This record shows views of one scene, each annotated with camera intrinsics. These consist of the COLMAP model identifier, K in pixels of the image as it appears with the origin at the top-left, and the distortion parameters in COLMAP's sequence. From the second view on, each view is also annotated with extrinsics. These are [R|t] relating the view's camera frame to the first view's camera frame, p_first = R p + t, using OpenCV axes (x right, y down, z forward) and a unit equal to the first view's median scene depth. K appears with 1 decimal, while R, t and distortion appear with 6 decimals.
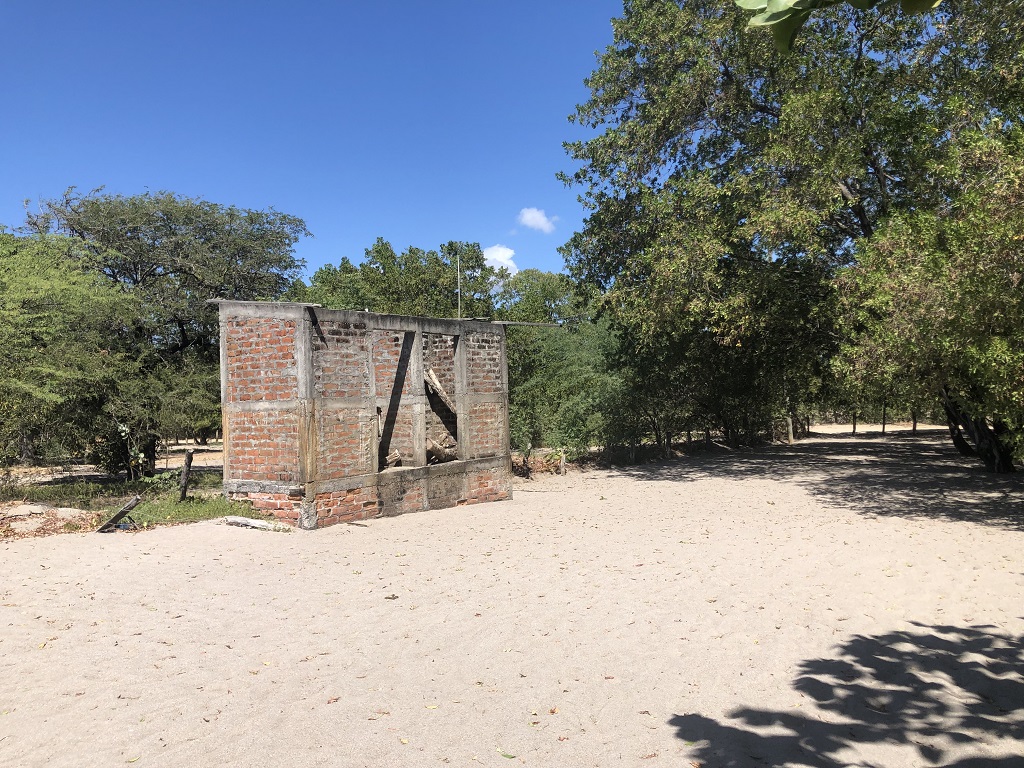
lens RADIAL K [[868.0, 0, 516.8], [0, 868.0, 379.7], [0, 0, 1]] dist [0.049913, 0.002348]
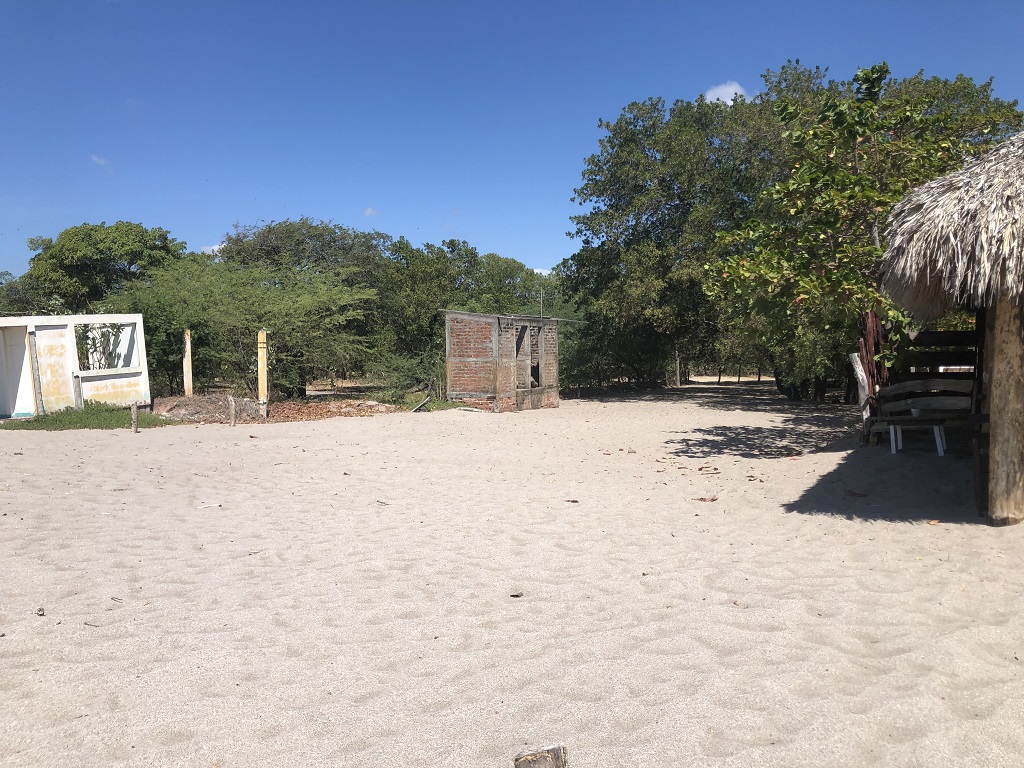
lens RADIAL K [[868.0, 0, 516.8], [0, 868.0, 379.7], [0, 0, 1]] dist [0.049913, 0.002348]
pose [[0.989613, 0.021052, 0.142204, -0.281556], [-0.029427, 0.997937, 0.057053, -0.028188], [-0.140710, -0.060645, 0.988192, -0.704053]]
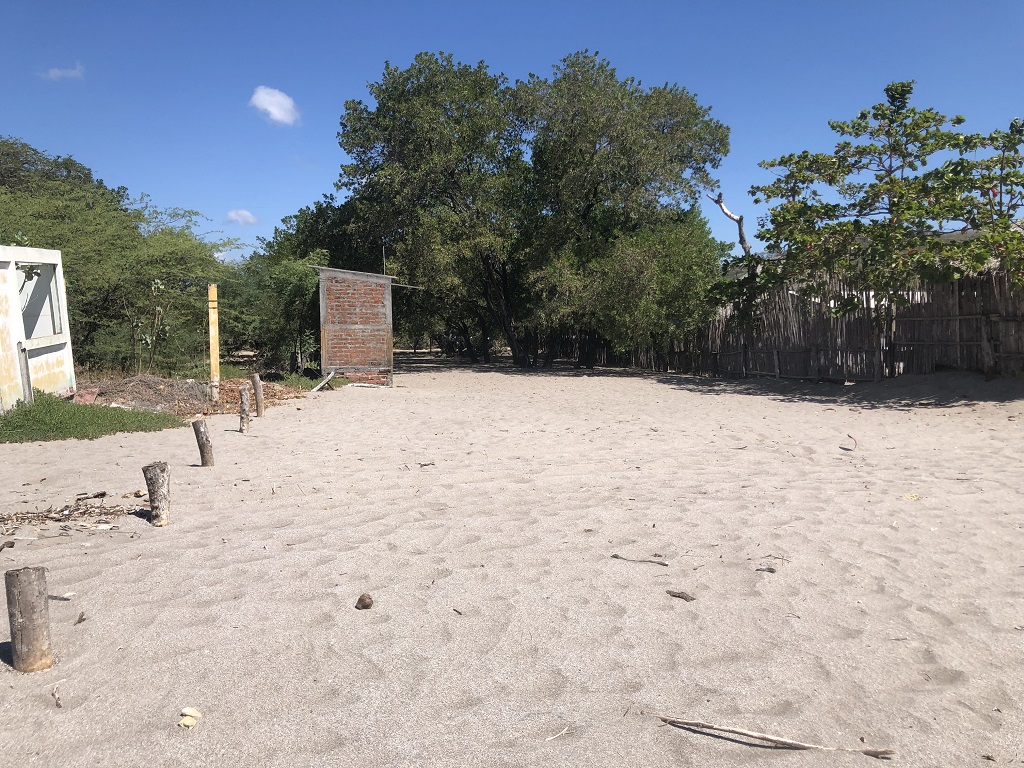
lens RADIAL K [[868.0, 0, 516.8], [0, 868.0, 379.7], [0, 0, 1]] dist [0.049913, 0.002348]
pose [[0.672936, -0.015889, 0.739530, -0.835079], [-0.044594, 0.997079, 0.062001, 0.006656], [-0.738355, -0.074701, 0.670262, -0.308616]]
